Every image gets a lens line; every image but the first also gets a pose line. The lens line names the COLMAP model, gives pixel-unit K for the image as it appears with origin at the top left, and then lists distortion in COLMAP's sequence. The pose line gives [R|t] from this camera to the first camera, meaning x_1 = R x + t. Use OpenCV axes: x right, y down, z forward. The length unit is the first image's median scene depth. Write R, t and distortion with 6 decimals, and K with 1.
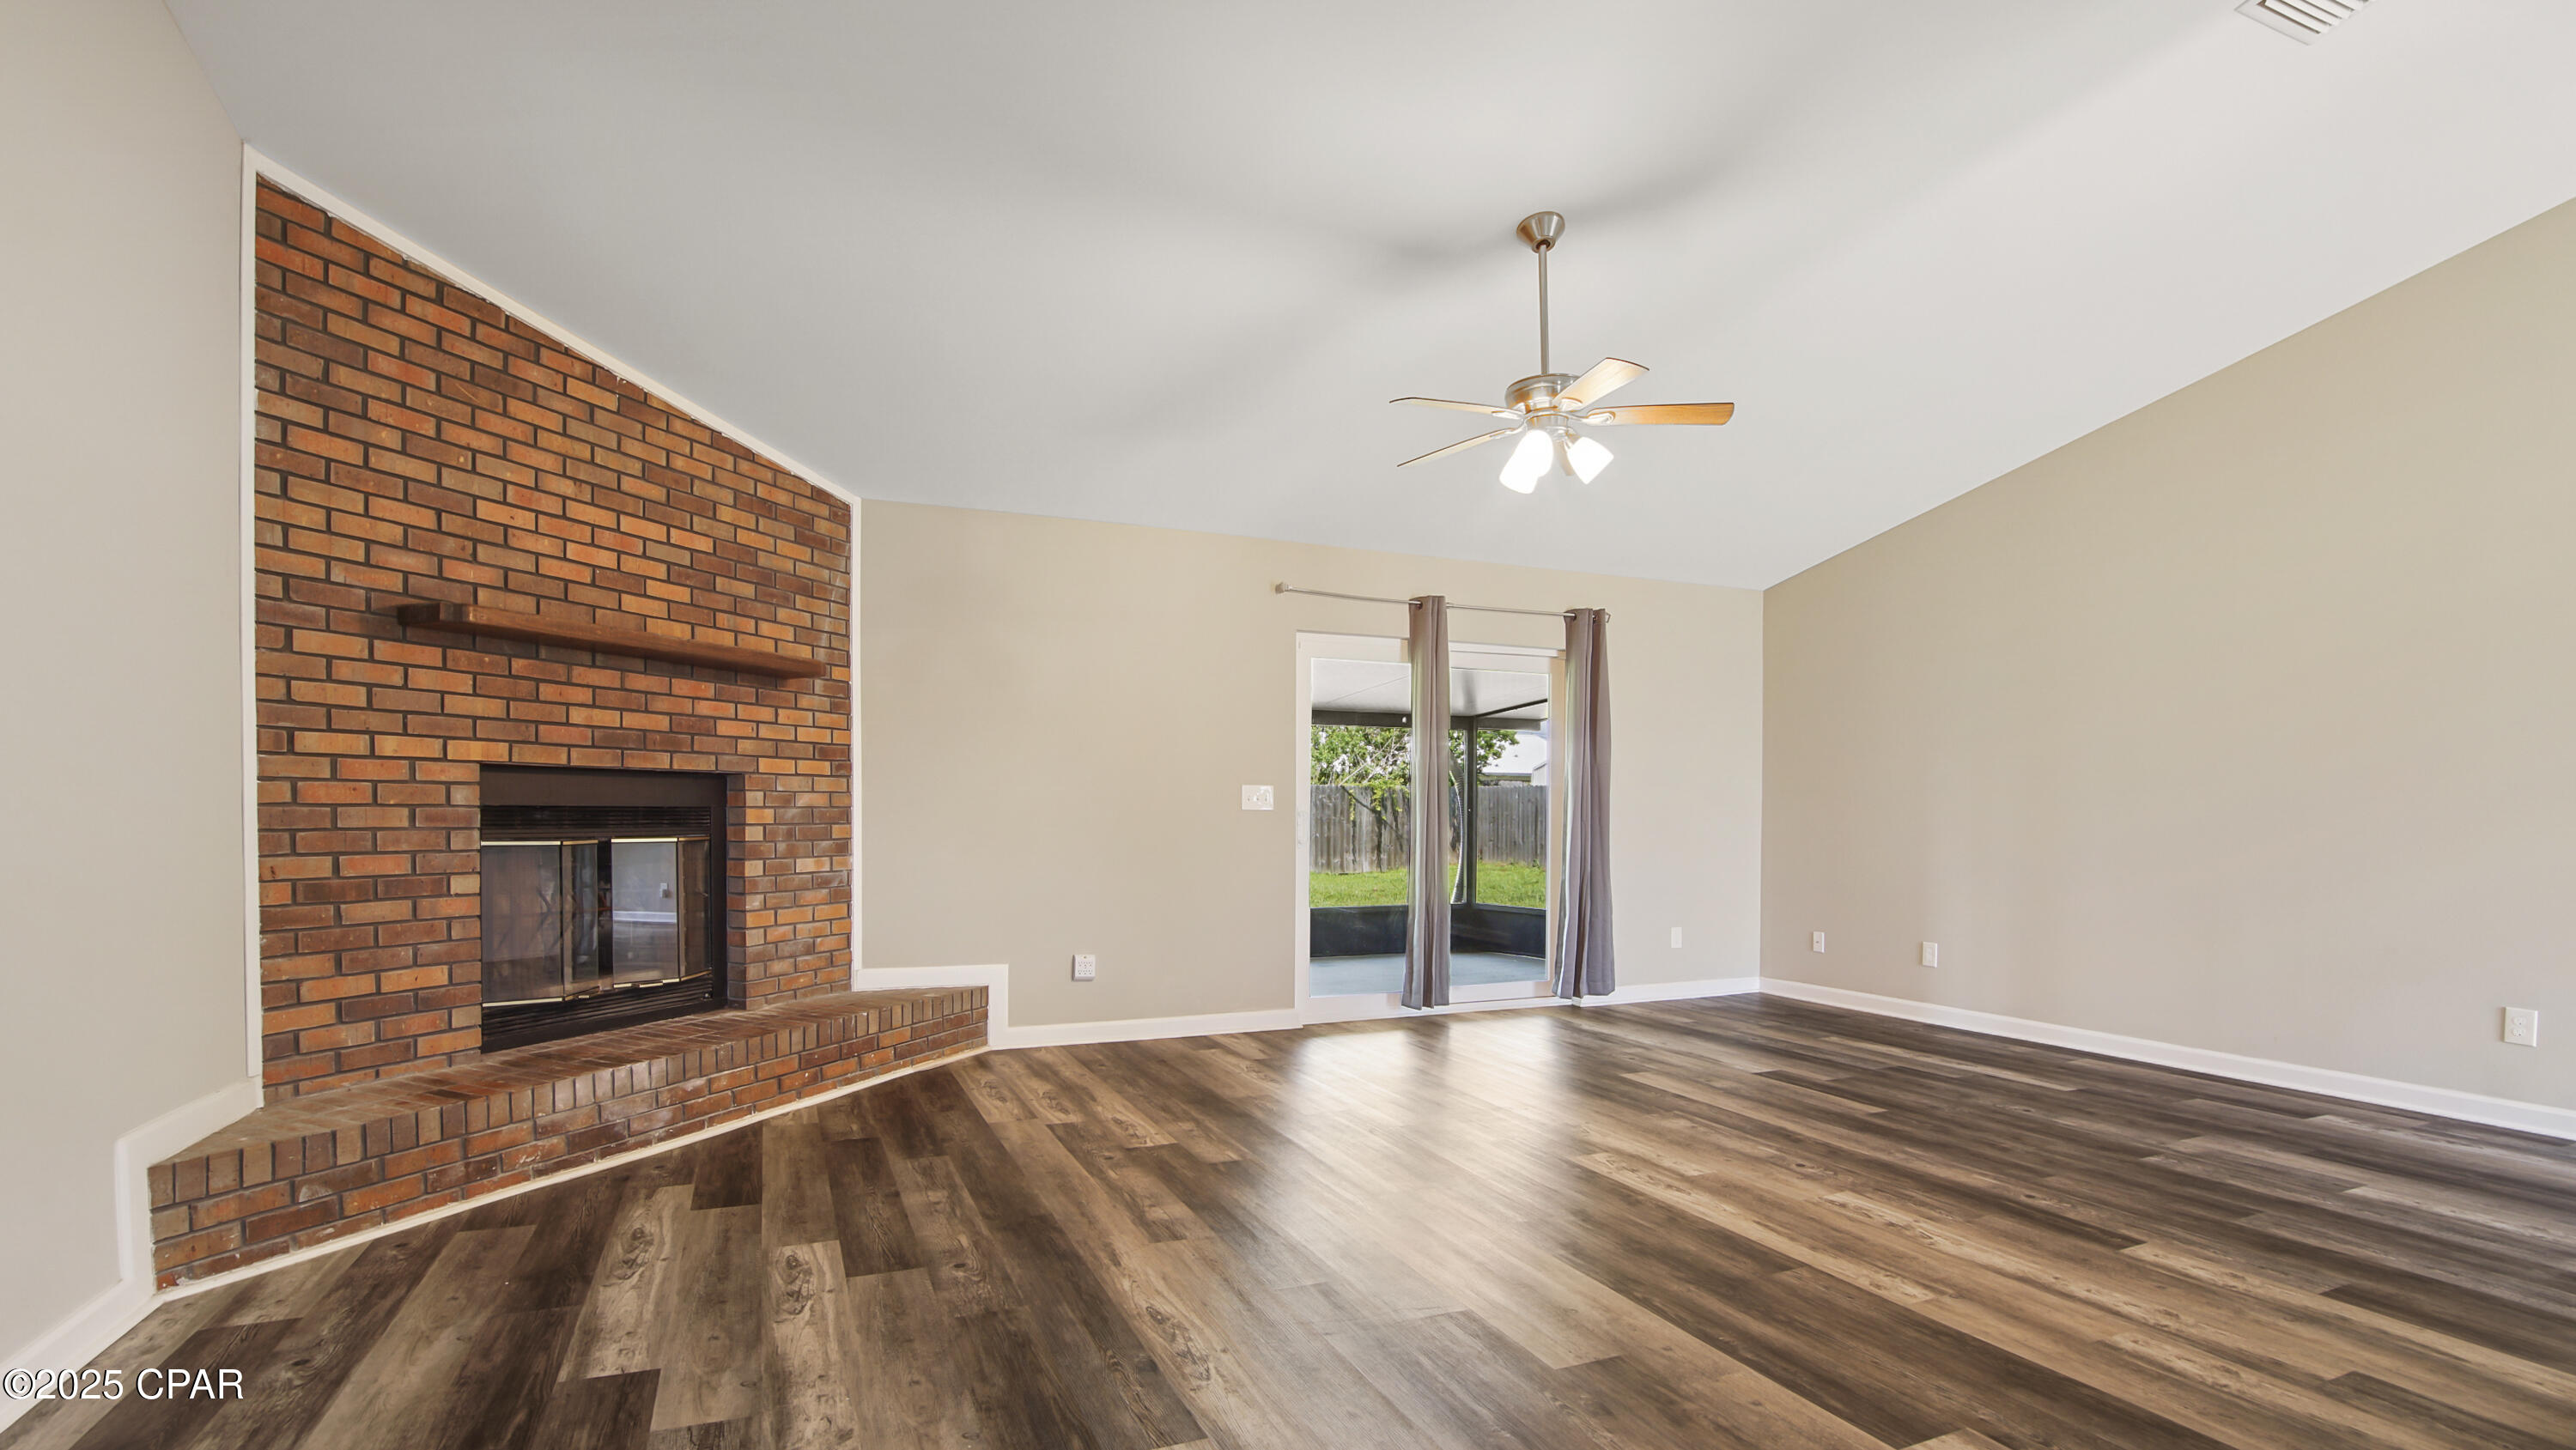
lens RADIAL K [[1163.5, 0, 1274.1], [0, 1163.5, 822.6], [0, 0, 1]] dist [-0.026603, 0.003217]
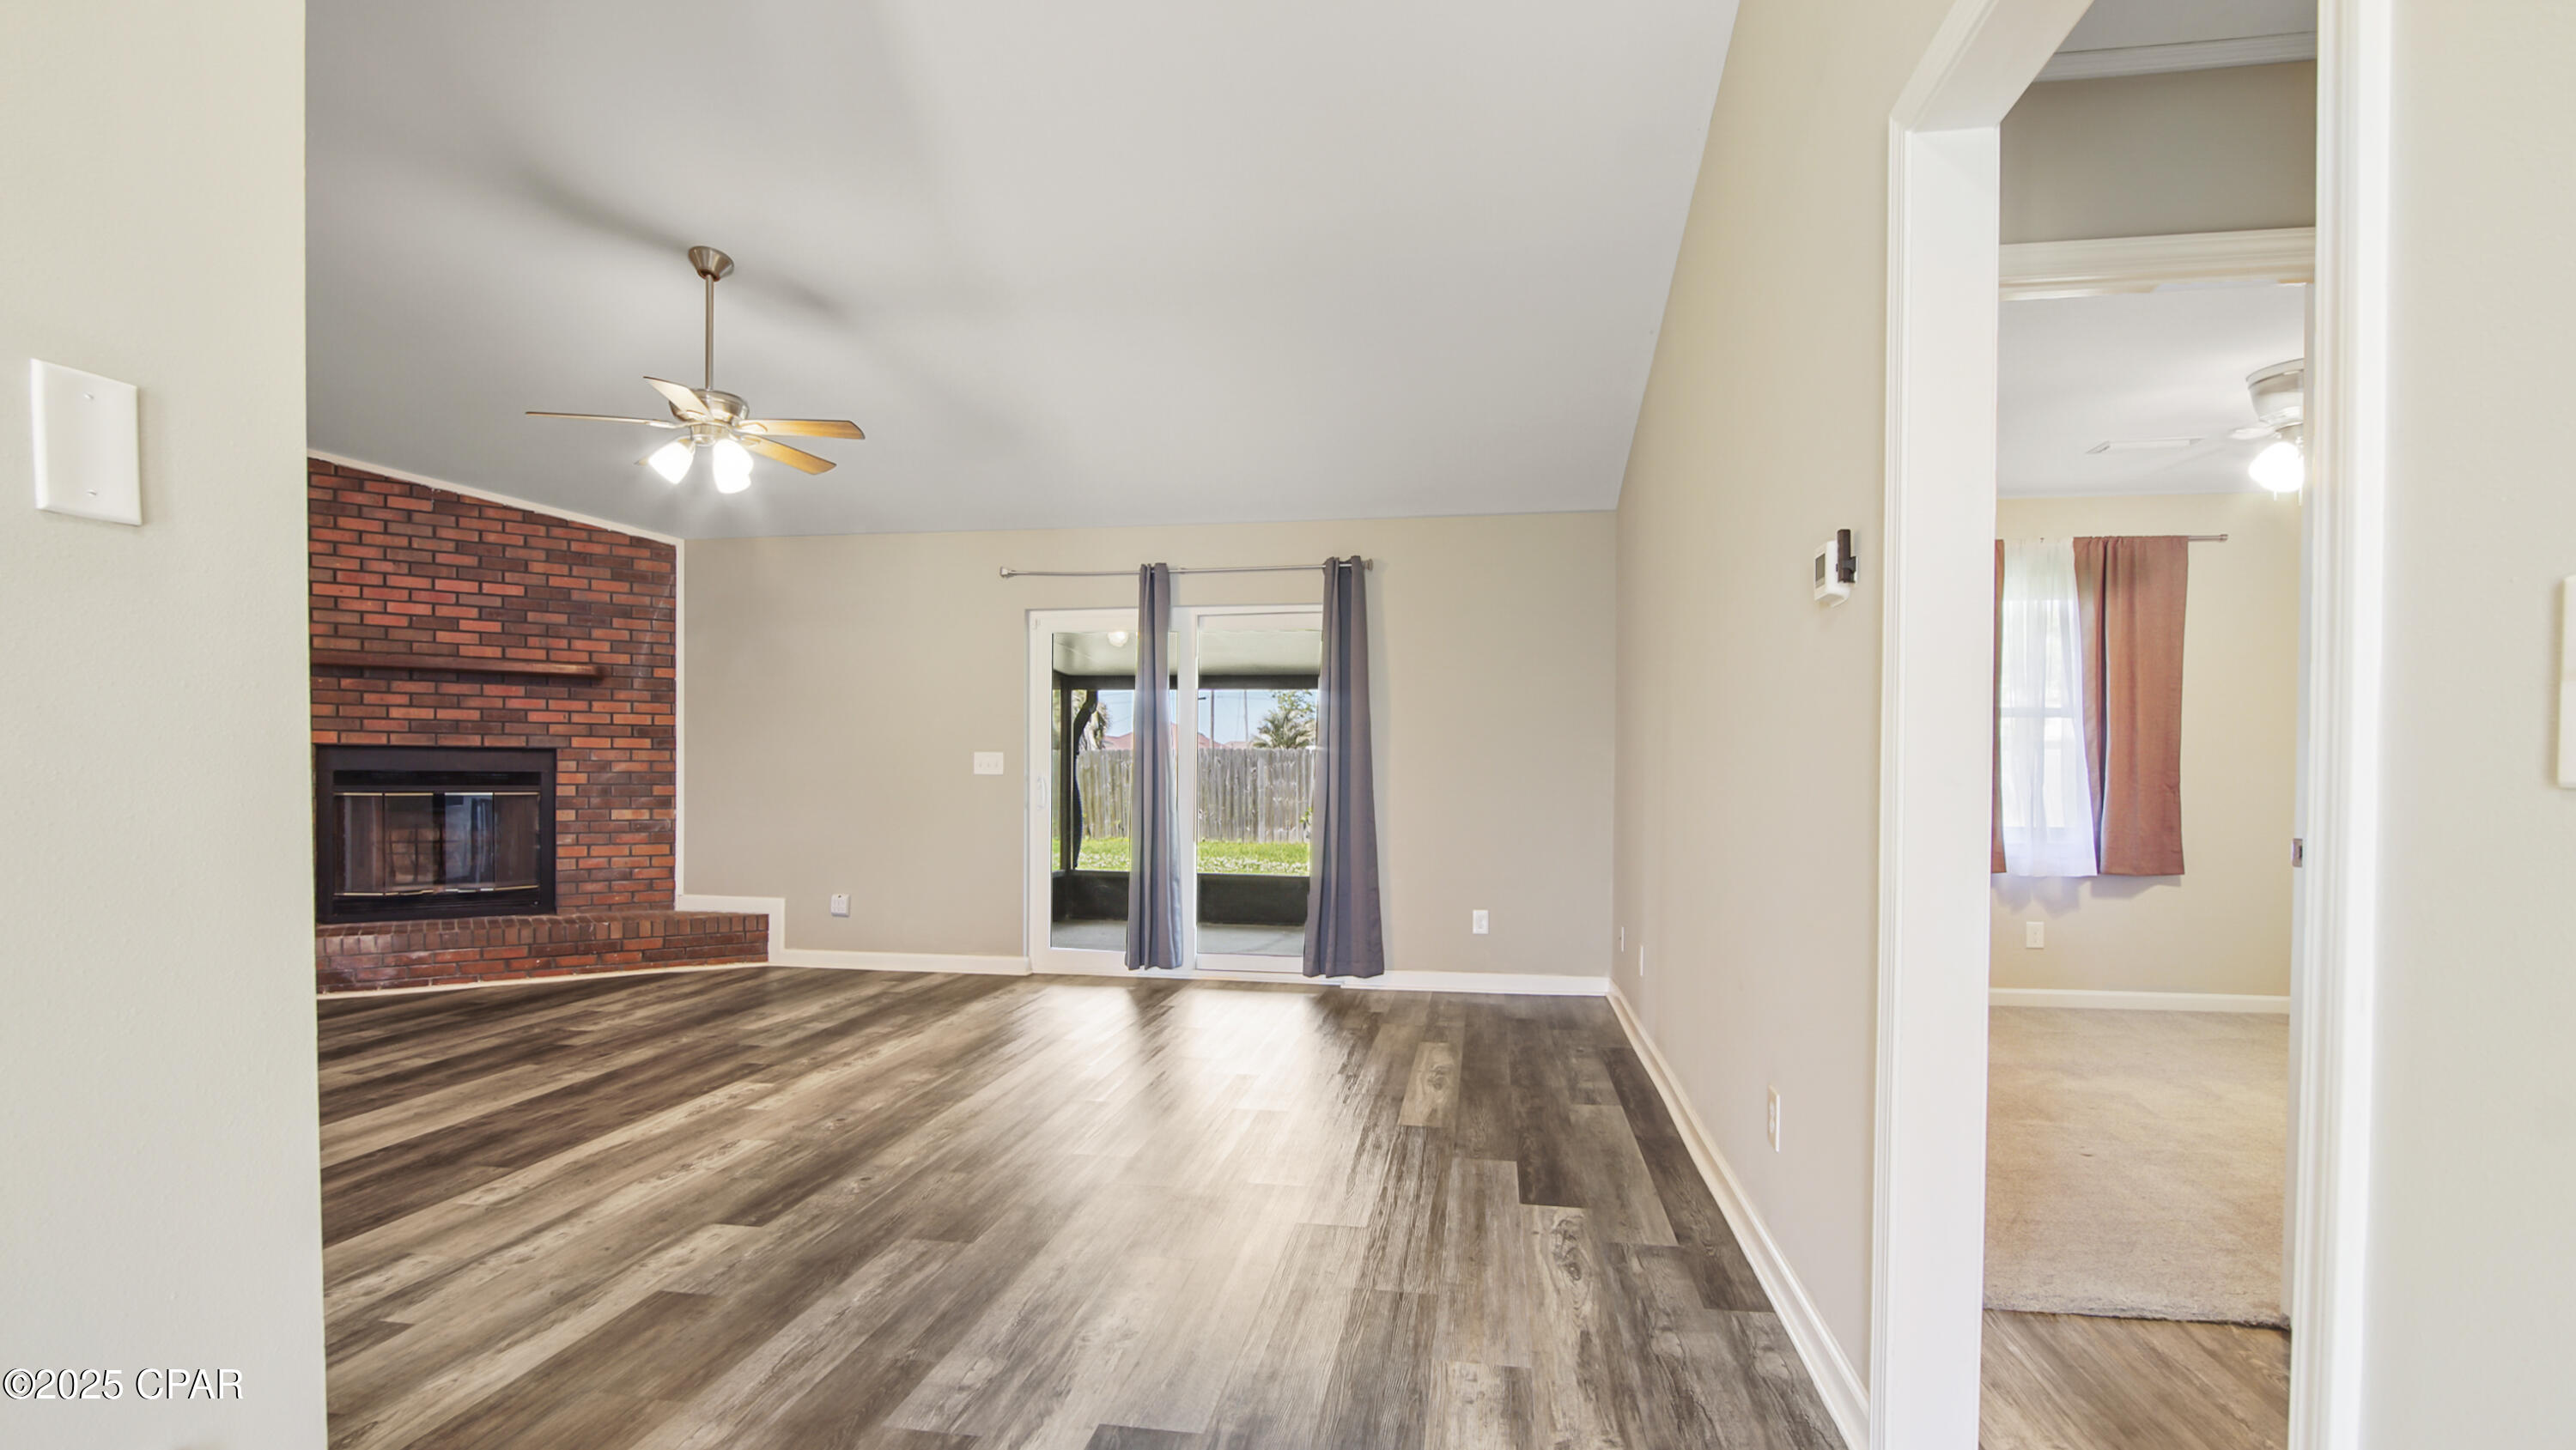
lens RADIAL K [[1163.5, 0, 1288.6], [0, 1163.5, 797.6], [0, 0, 1]] dist [-0.026603, 0.003217]
pose [[0.850517, 0.009227, -0.525866, 1.236679], [-0.008065, 0.999957, 0.004501, 0.005212], [0.525885, 0.000413, 0.850555, 0.318876]]
